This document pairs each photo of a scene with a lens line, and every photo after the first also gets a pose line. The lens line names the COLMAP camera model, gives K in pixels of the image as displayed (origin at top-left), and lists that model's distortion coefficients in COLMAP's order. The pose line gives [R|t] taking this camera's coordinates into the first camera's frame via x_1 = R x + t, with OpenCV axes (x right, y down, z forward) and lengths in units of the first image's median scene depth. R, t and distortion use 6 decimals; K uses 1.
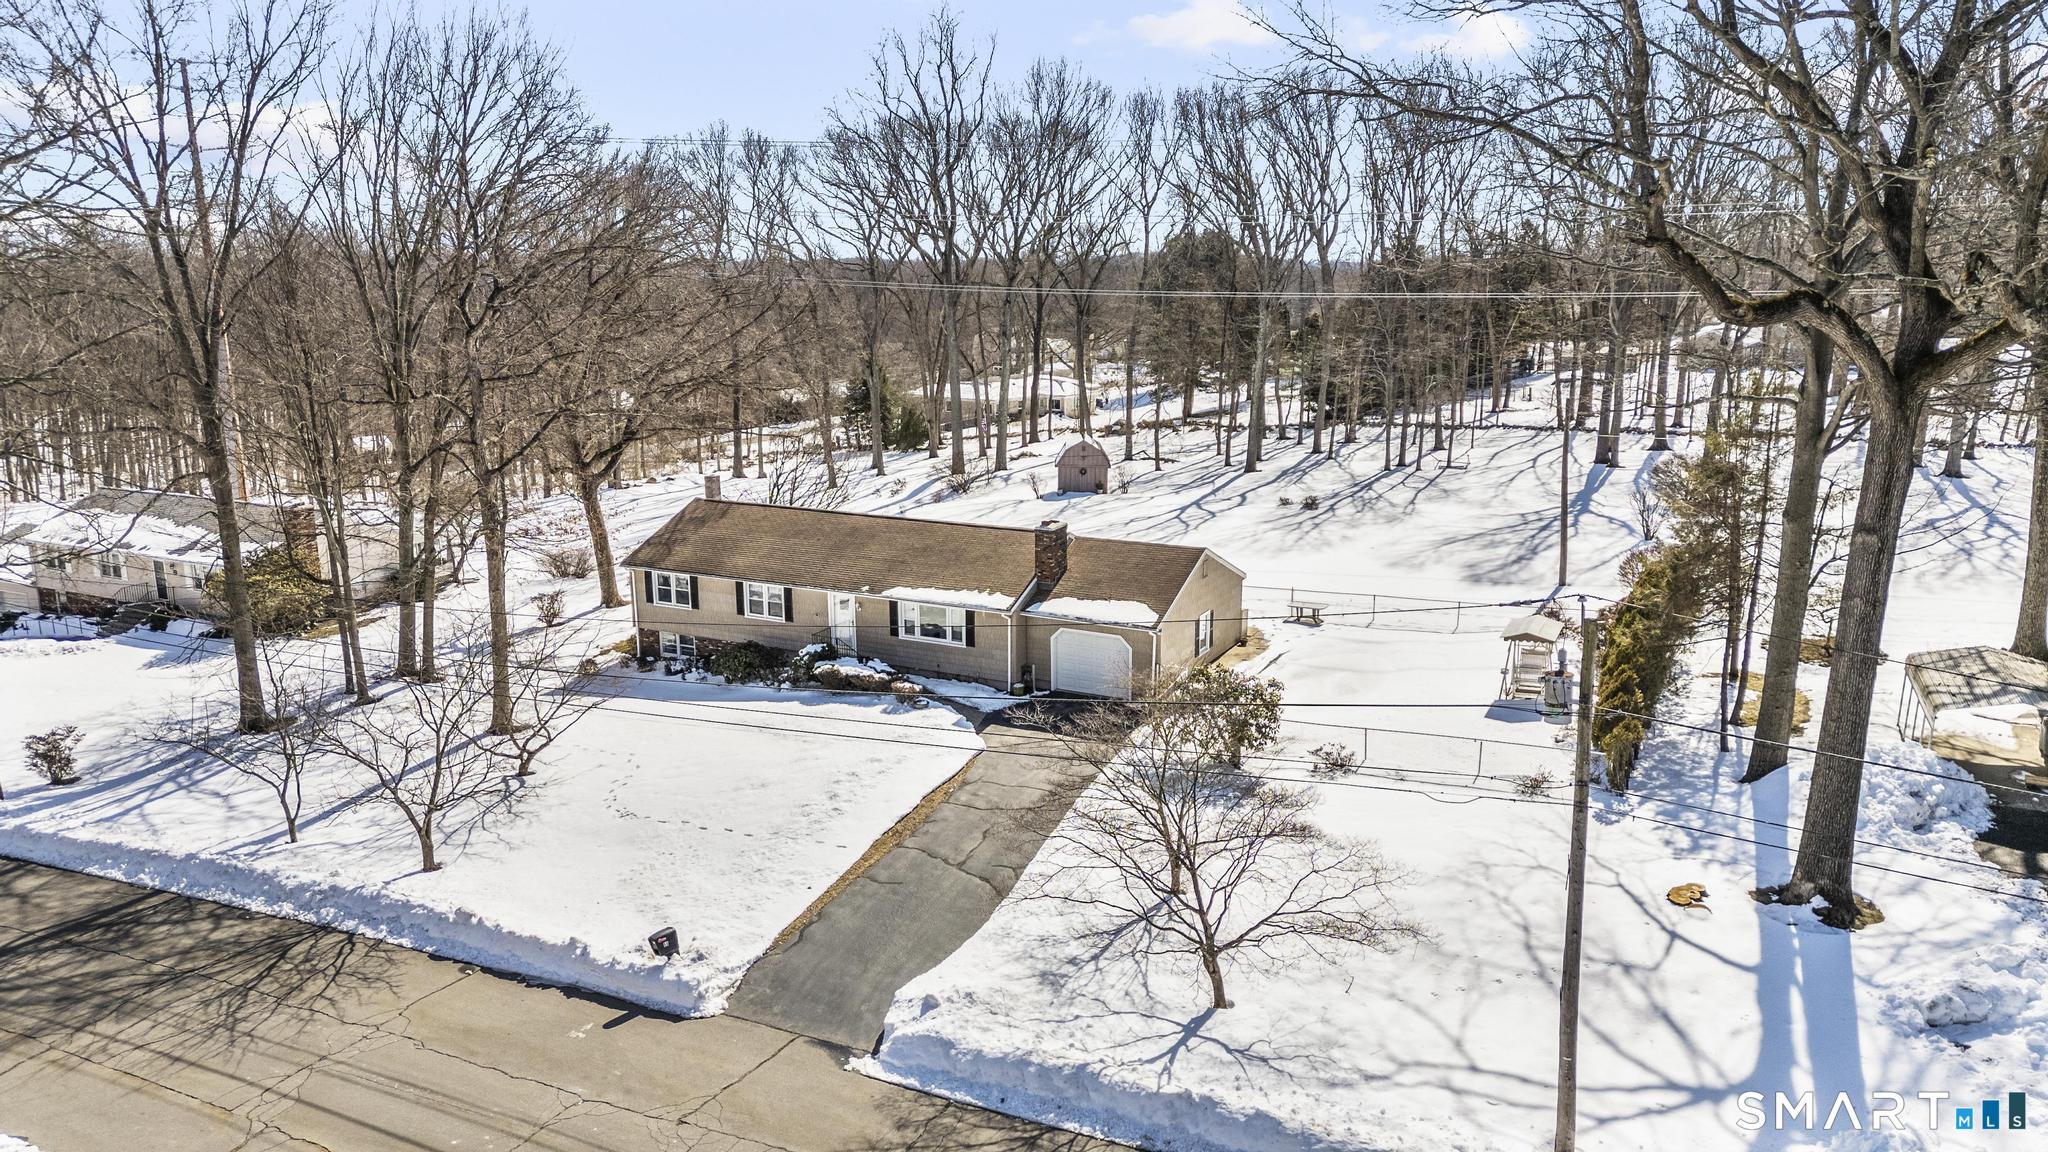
lens RADIAL K [[1419.3, 0, 1032.1], [0, 1419.3, 569.5], [0, 0, 1]] dist [0.057725, -0.024148]
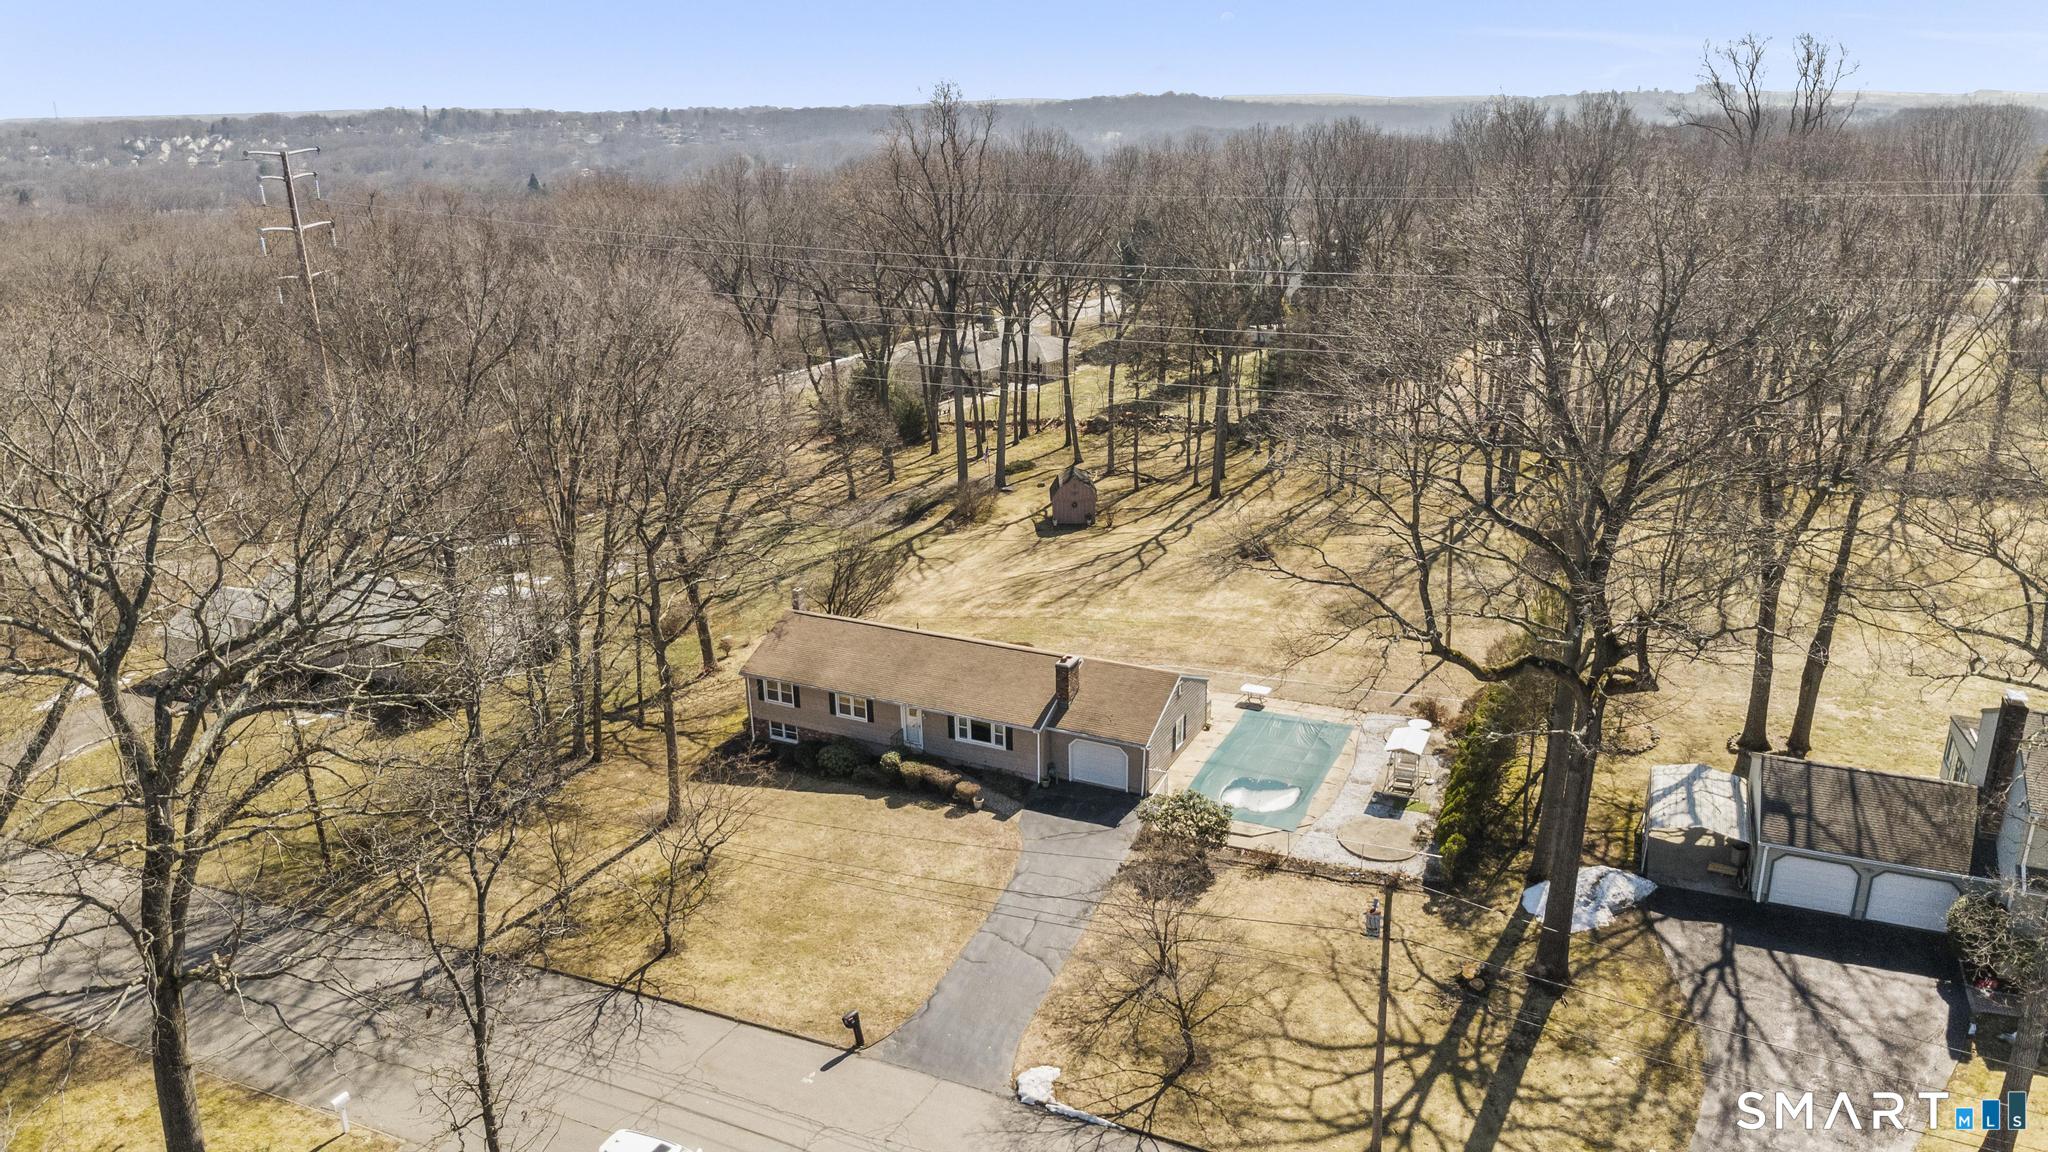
lens RADIAL K [[1439.9, 0, 1031.8], [0, 1439.9, 577.1], [0, 0, 1]] dist [0.005629, -0.011141]
pose [[0.999575, -0.020593, 0.020620, -0.049586], [0.018124, 0.993372, 0.113509, -0.284649], [-0.022820, -0.113088, 0.993323, -0.389849]]
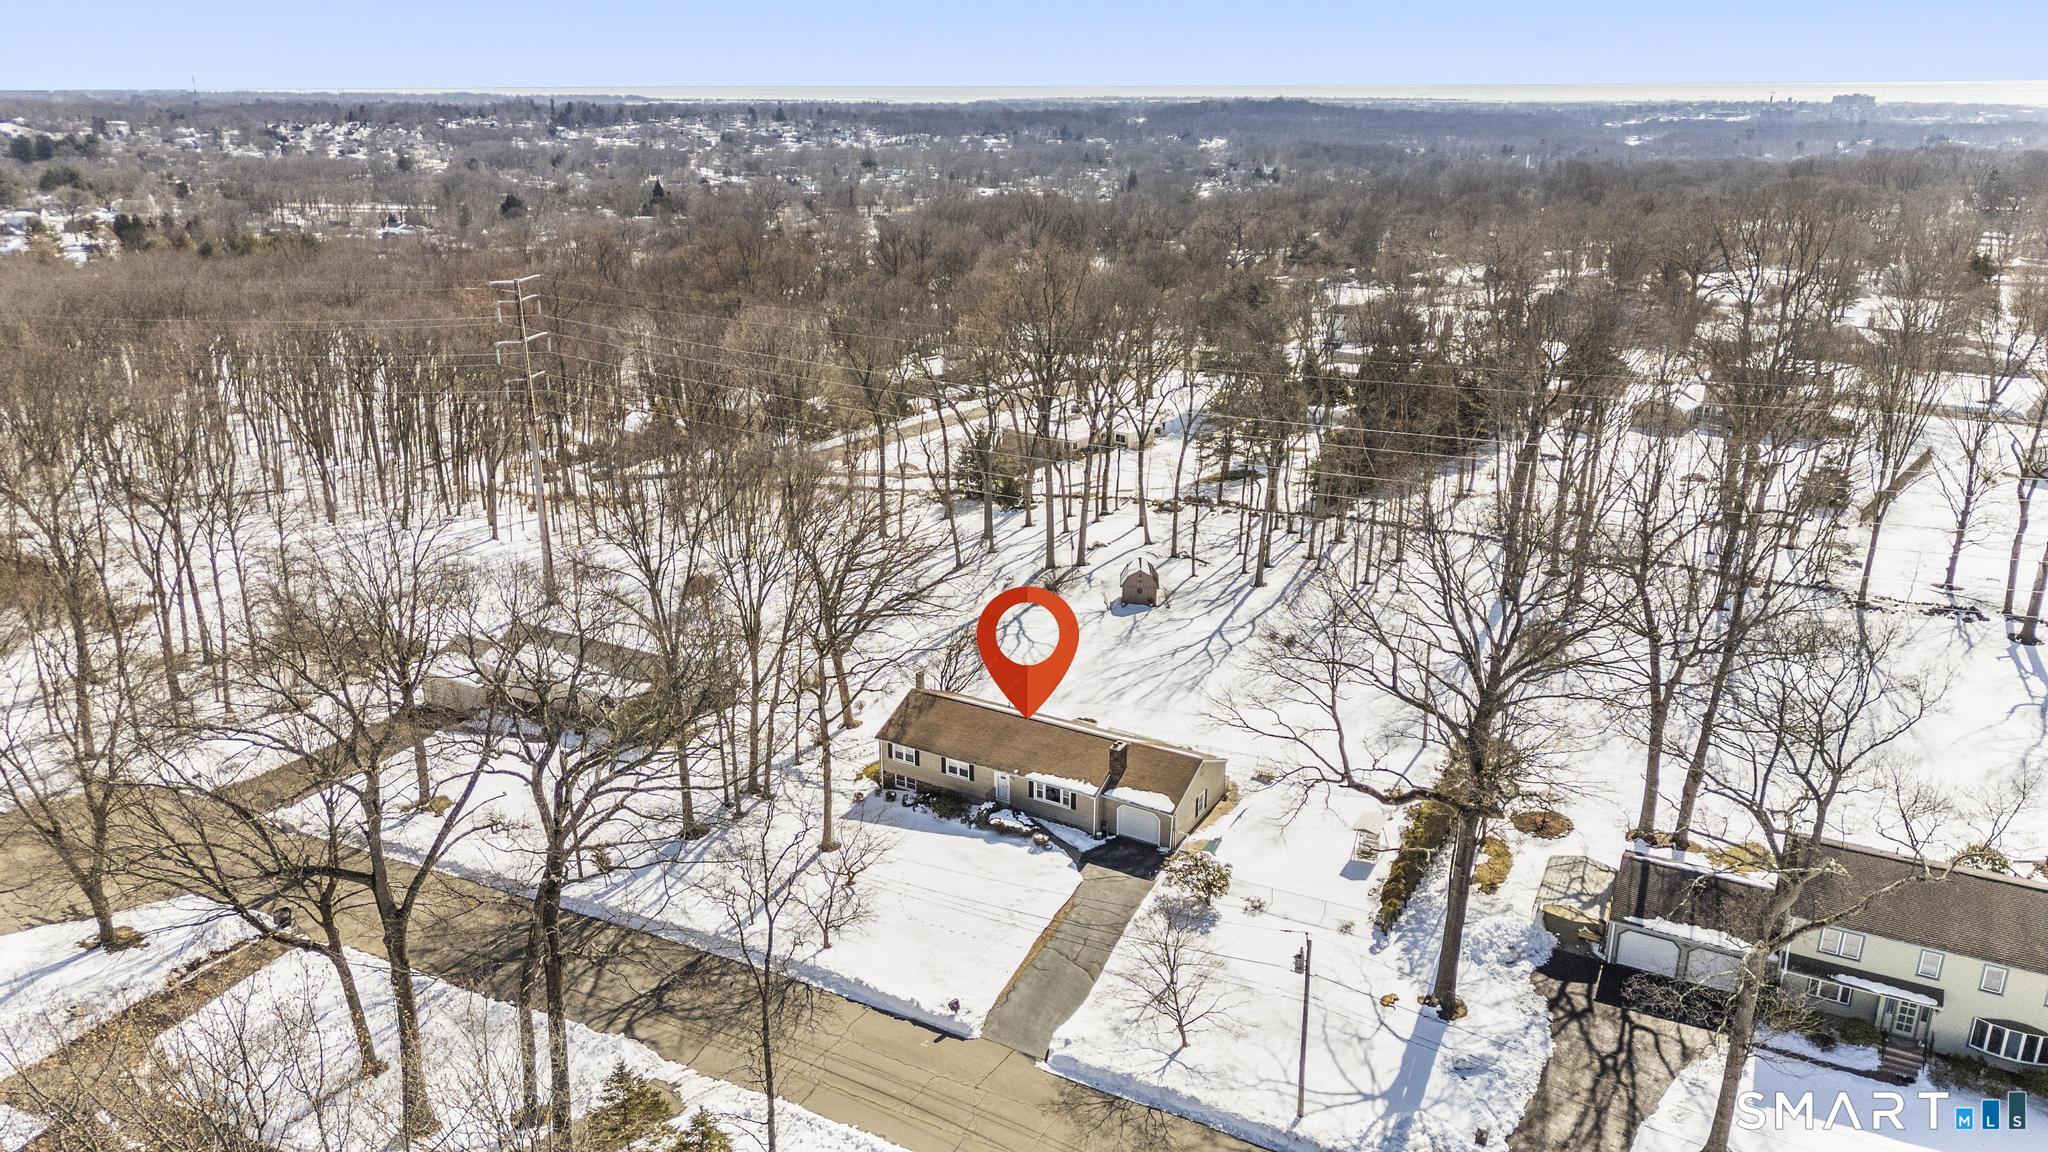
lens RADIAL K [[1419.3, 0, 1010.5], [0, 1419.3, 578.0], [0, 0, 1]] dist [0.057725, -0.024148]
pose [[0.998262, 0.016151, -0.056668, -0.026520], [-0.009299, 0.992831, 0.119164, -0.491072], [0.058186, -0.118430, 0.991256, -0.852821]]
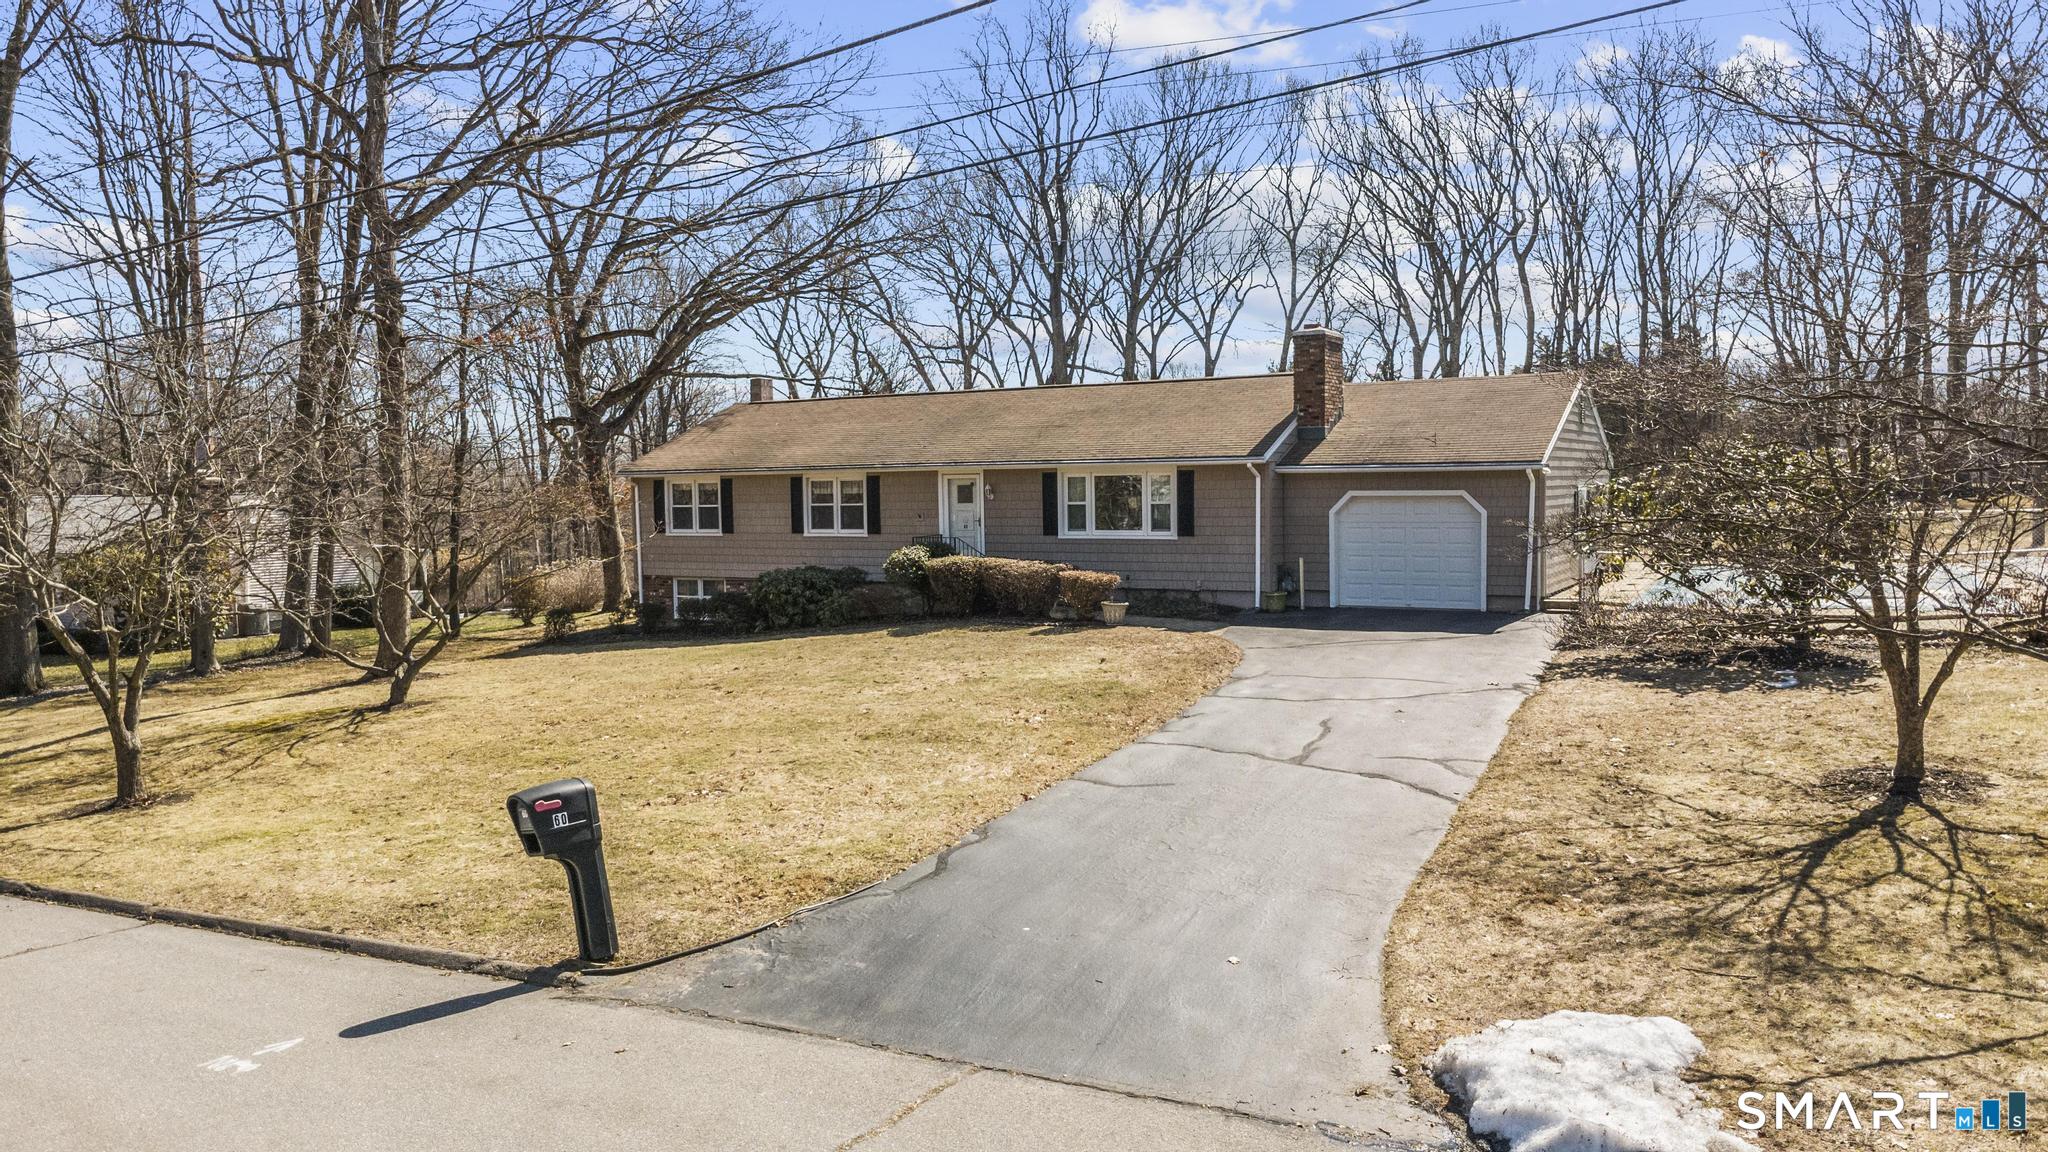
lens RADIAL K [[1439.9, 0, 1017.9], [0, 1439.9, 575.3], [0, 0, 1]] dist [0.005629, -0.011141]
pose [[0.998667, -0.005648, -0.051308, -0.086487], [-0.002091, 0.988753, -0.149544, 0.167542], [0.051576, 0.149452, 0.987423, 0.436109]]
